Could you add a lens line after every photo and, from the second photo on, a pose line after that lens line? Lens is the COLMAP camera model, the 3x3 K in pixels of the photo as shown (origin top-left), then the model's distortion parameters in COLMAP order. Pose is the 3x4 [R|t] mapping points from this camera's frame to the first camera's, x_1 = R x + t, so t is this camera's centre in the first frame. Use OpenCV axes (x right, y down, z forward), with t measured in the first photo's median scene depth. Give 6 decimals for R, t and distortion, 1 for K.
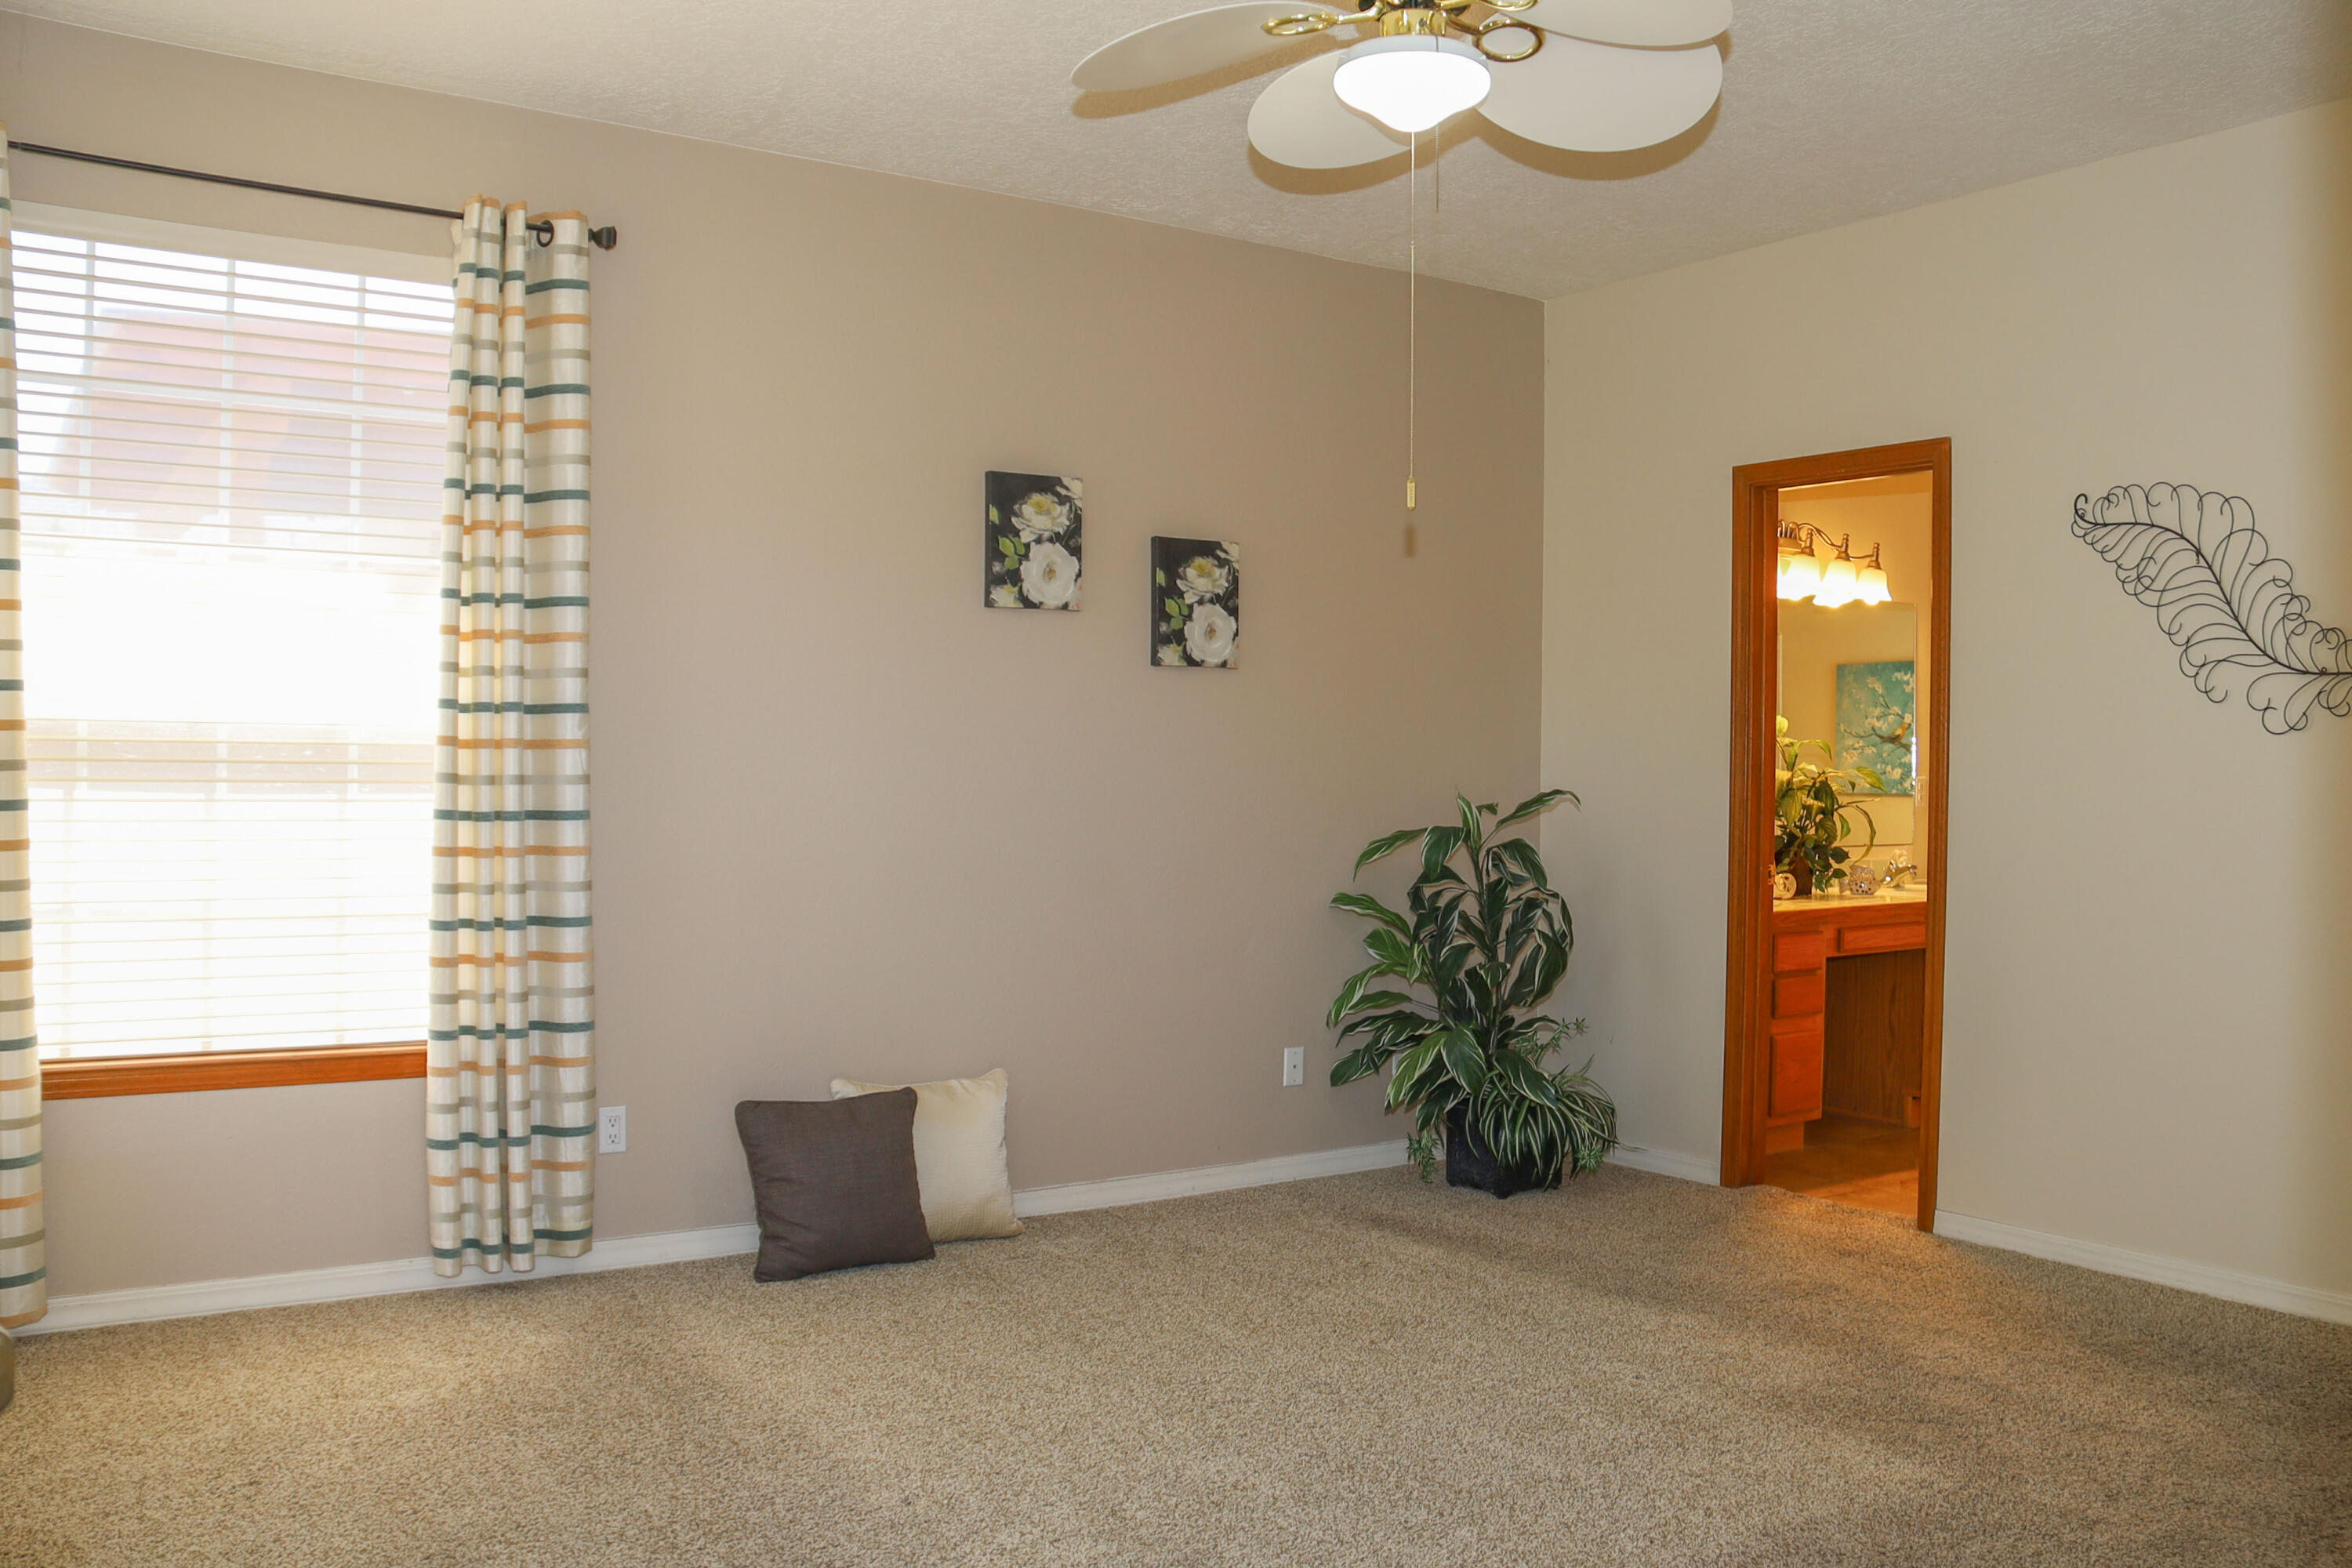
lens RADIAL K [[1964.9, 0, 1225.5], [0, 1964.9, 789.9], [0, 0, 1]] dist [-0.194518, 0.163839]
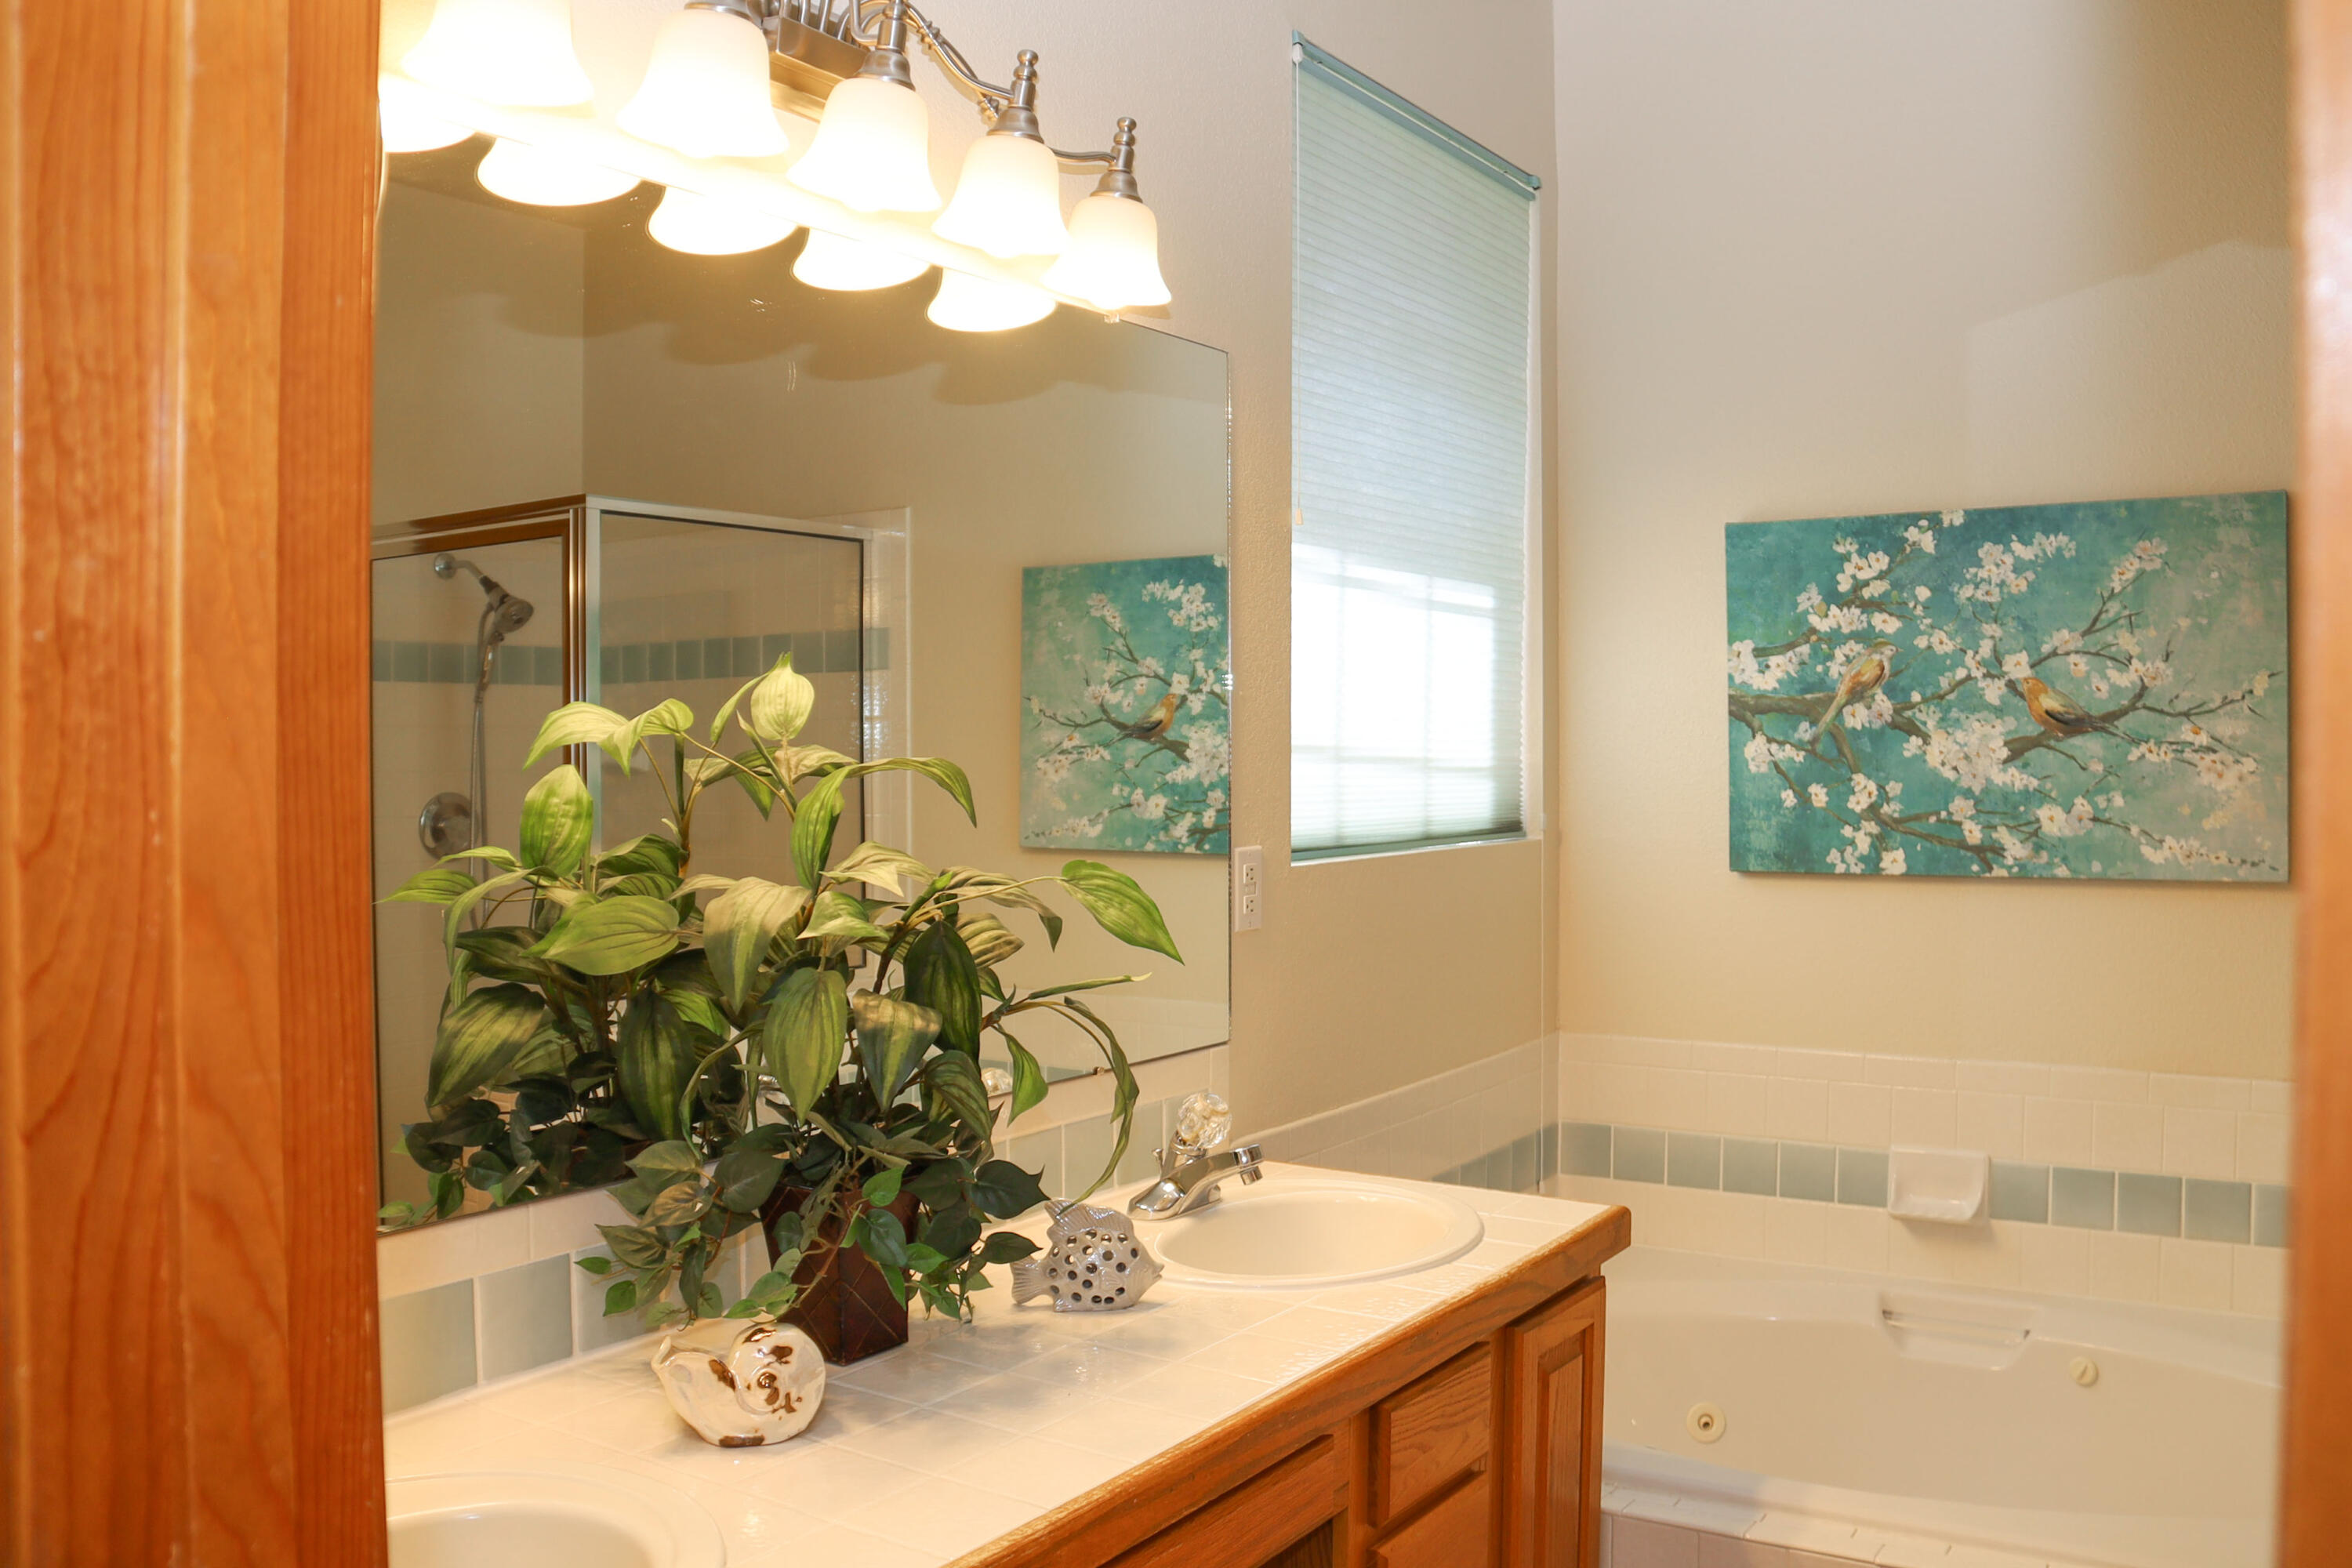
lens RADIAL K [[1964.9, 0, 1225.5], [0, 1964.9, 789.9], [0, 0, 1]] dist [-0.194518, 0.163839]
pose [[0.922695, -0.018385, 0.385091, 0.327609], [0.012753, 0.999771, 0.017176, -0.035310], [-0.385319, -0.010937, 0.922719, 0.996974]]
